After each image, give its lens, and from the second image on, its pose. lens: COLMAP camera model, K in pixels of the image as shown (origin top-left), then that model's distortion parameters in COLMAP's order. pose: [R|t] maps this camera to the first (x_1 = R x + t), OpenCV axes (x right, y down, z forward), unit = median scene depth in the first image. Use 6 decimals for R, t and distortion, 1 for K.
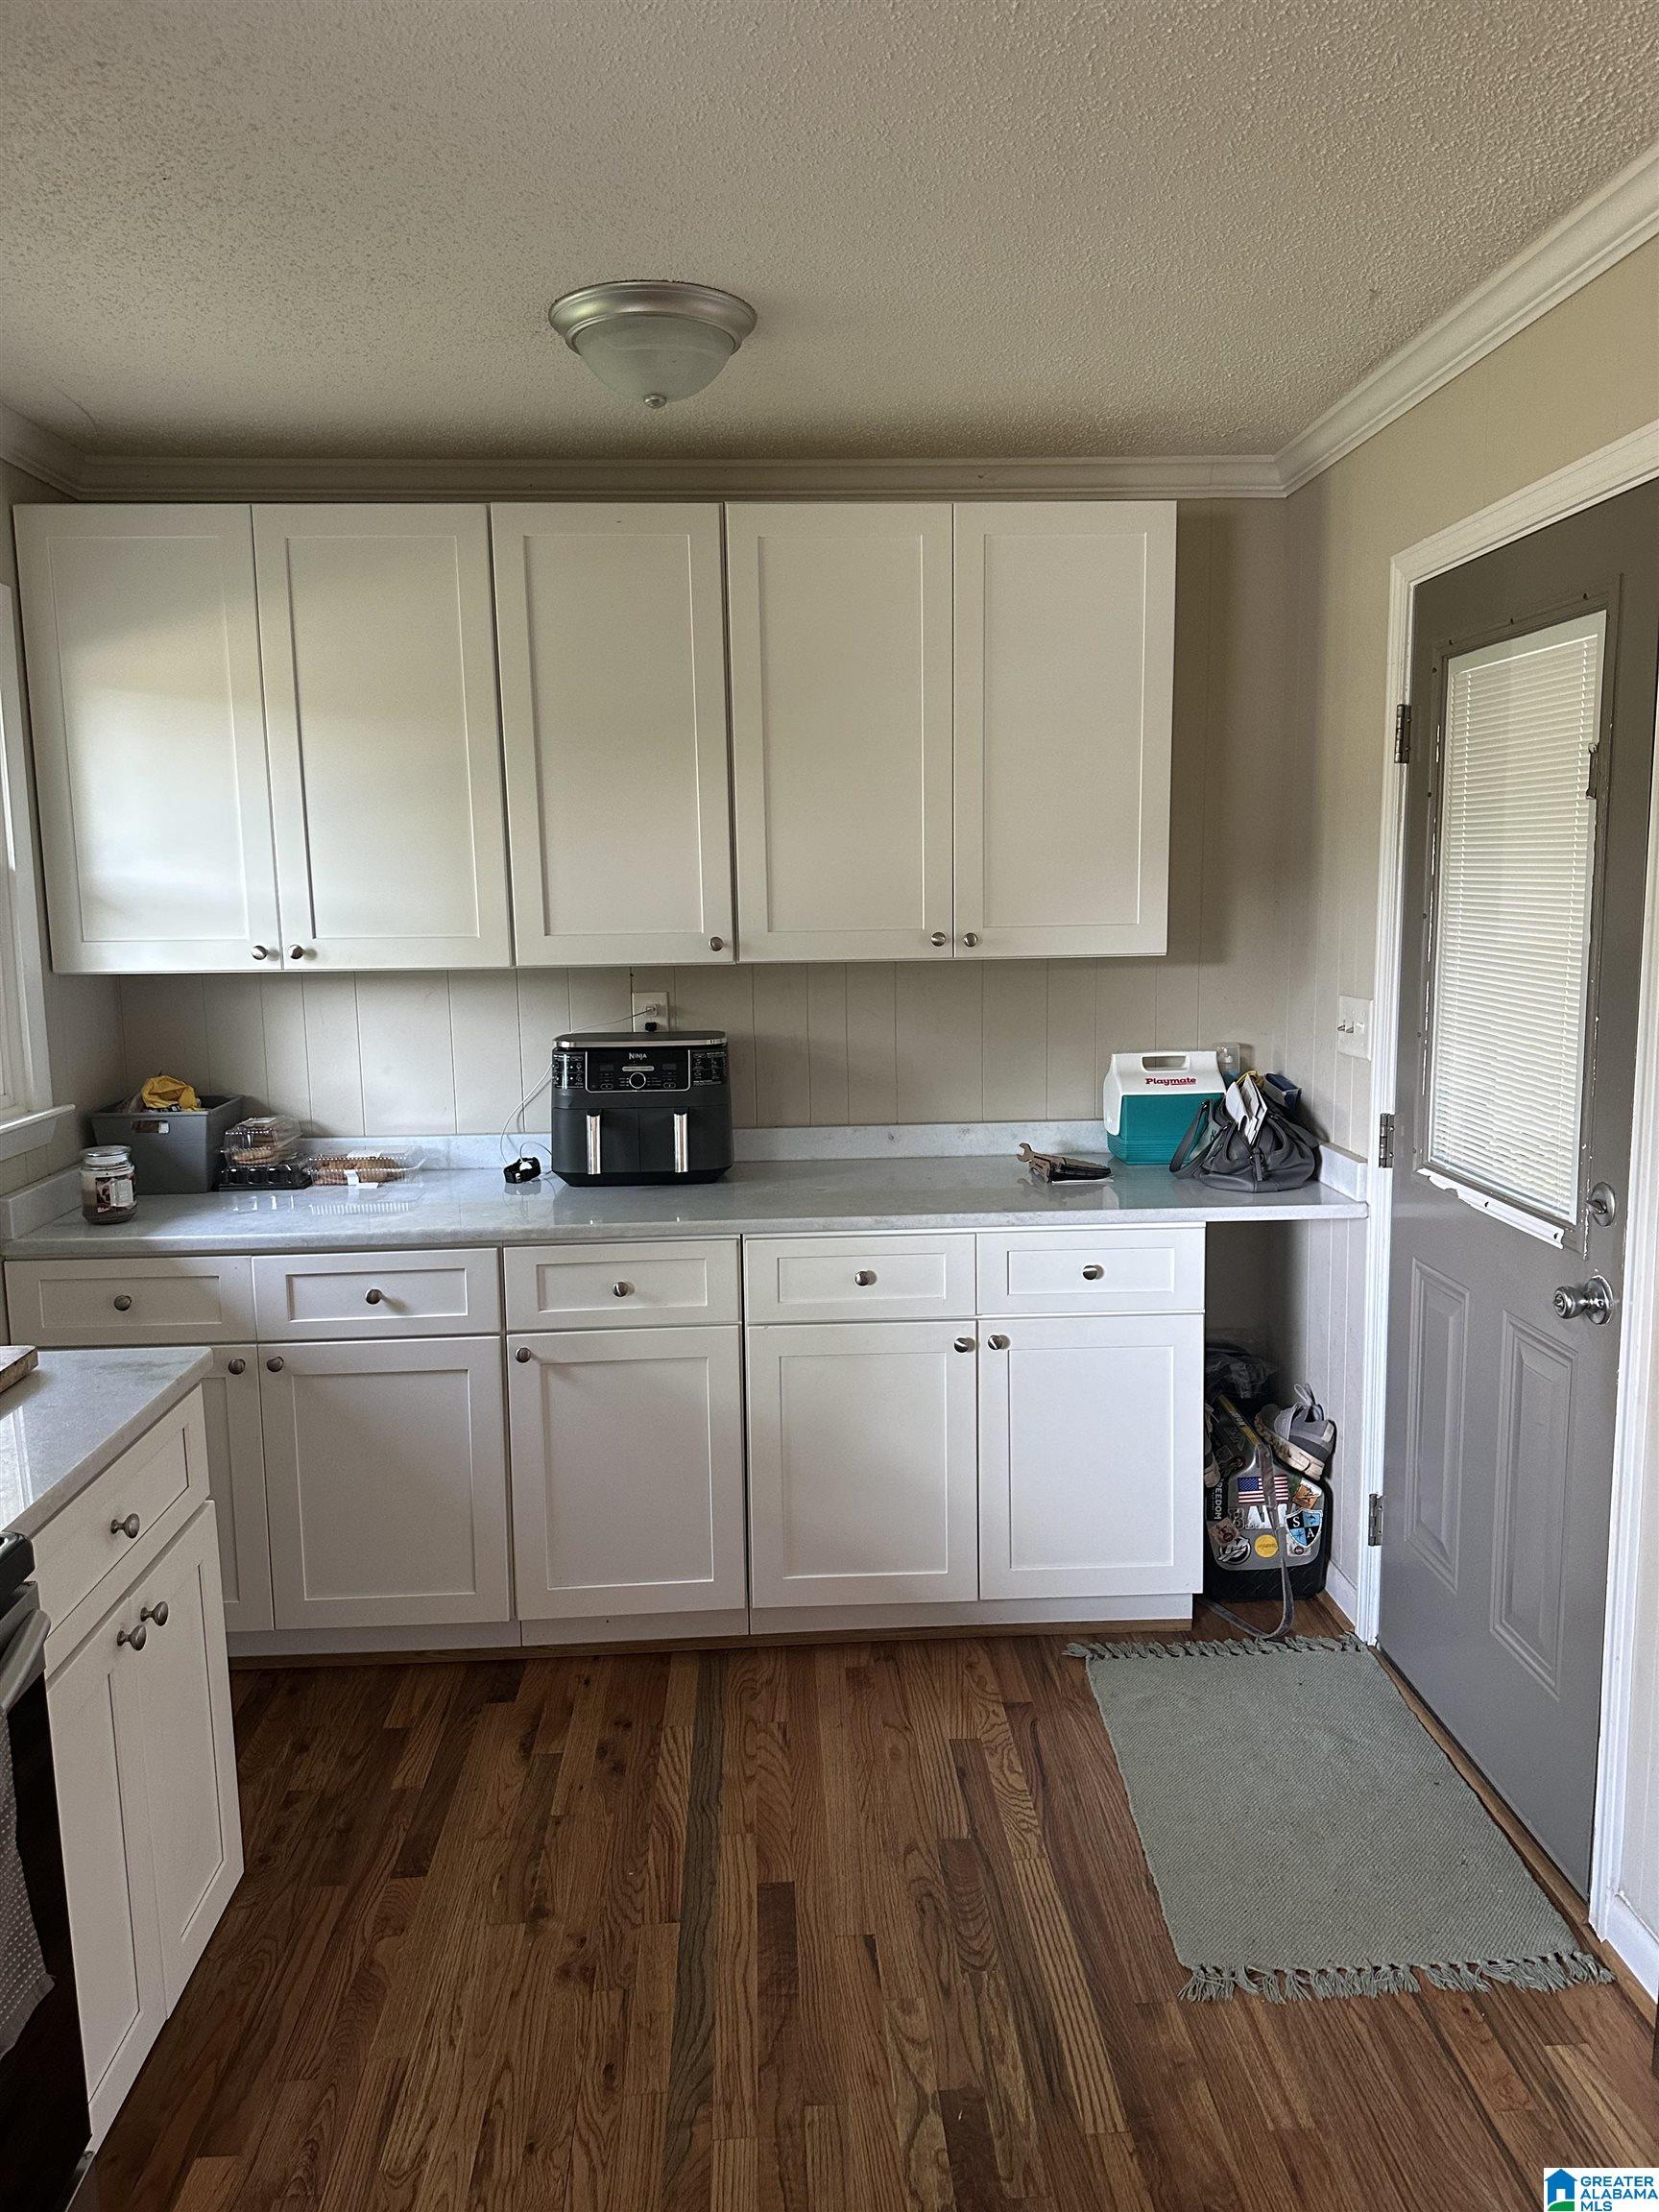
lens RADIAL K [[1544.0, 0, 827.7], [0, 1544.0, 1099.7], [0, 0, 1]] dist [0.126741, -0.216702]
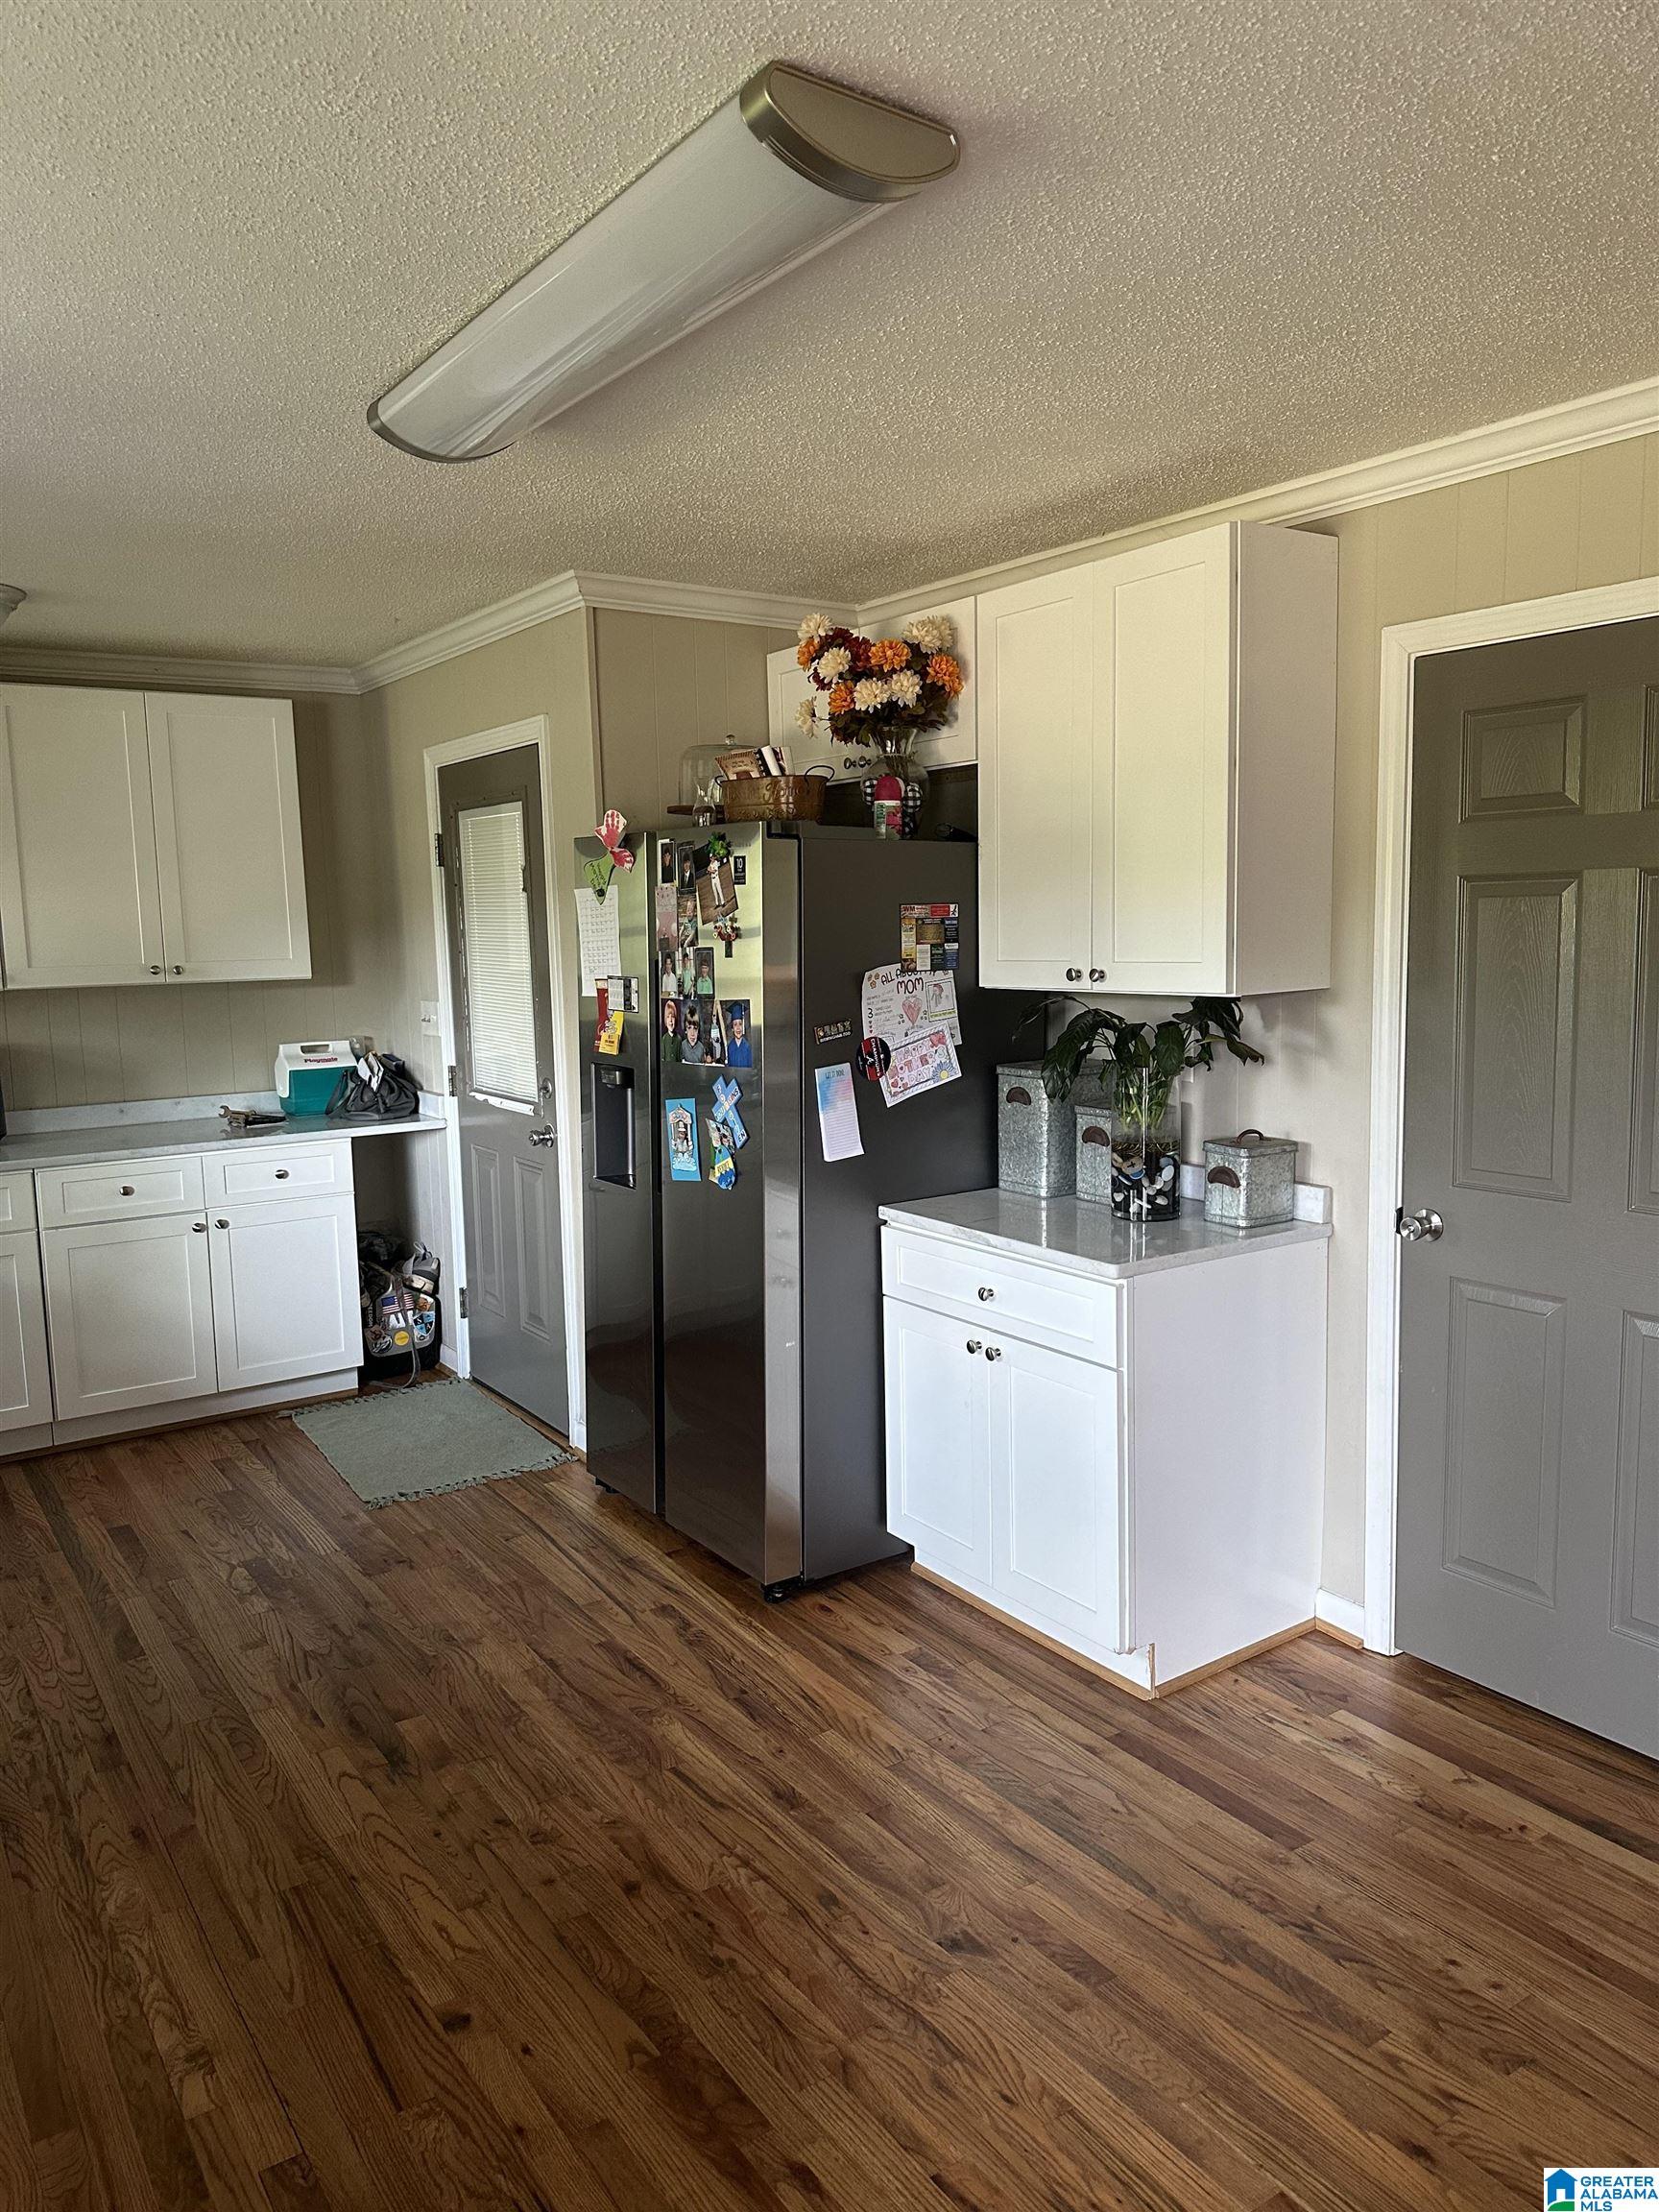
lens RADIAL K [[1544.0, 0, 827.7], [0, 1544.0, 1099.7], [0, 0, 1]] dist [0.126741, -0.216702]
pose [[0.853654, -0.065200, 0.516744, -0.169366], [0.080748, 0.996705, -0.007636, 0.087871], [-0.514543, 0.048244, 0.856106, -0.647749]]
